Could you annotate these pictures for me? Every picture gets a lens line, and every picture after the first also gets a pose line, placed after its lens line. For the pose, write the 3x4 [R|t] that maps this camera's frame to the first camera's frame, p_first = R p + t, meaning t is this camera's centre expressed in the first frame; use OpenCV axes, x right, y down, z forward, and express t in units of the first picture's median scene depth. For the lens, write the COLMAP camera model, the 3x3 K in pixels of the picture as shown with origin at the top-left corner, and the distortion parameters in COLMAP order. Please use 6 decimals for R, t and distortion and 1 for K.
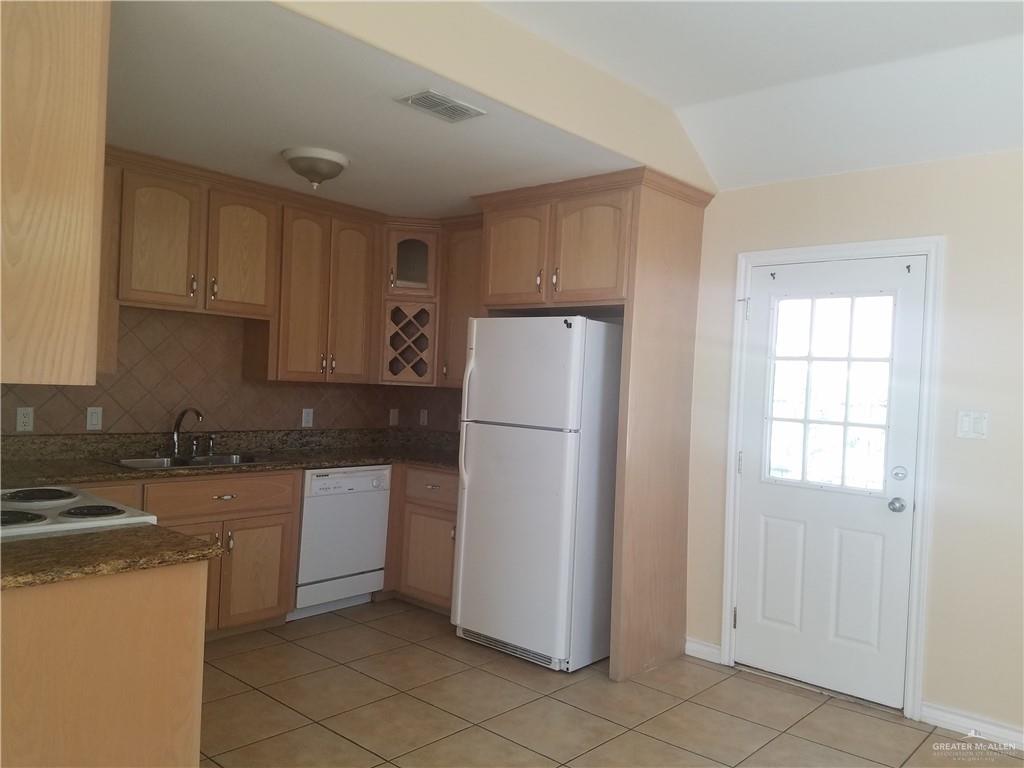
lens RADIAL K [[801.5, 0, 514.8], [0, 801.5, 387.4], [0, 0, 1]] dist [0.193859, -0.005129]
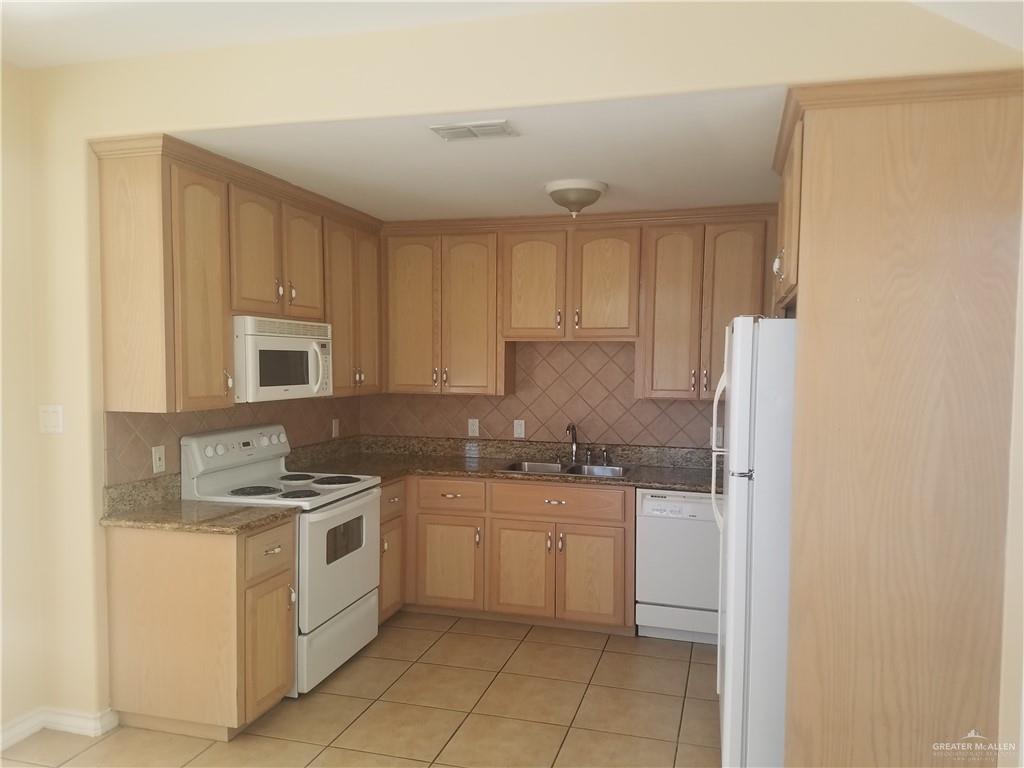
lens RADIAL K [[801.5, 0, 514.8], [0, 801.5, 387.4], [0, 0, 1]] dist [0.193859, -0.005129]
pose [[0.450156, -0.011258, -0.892879, 0.601767], [0.004427, 0.999936, -0.010376, -0.014064], [0.892939, 0.000718, 0.450178, 0.436741]]
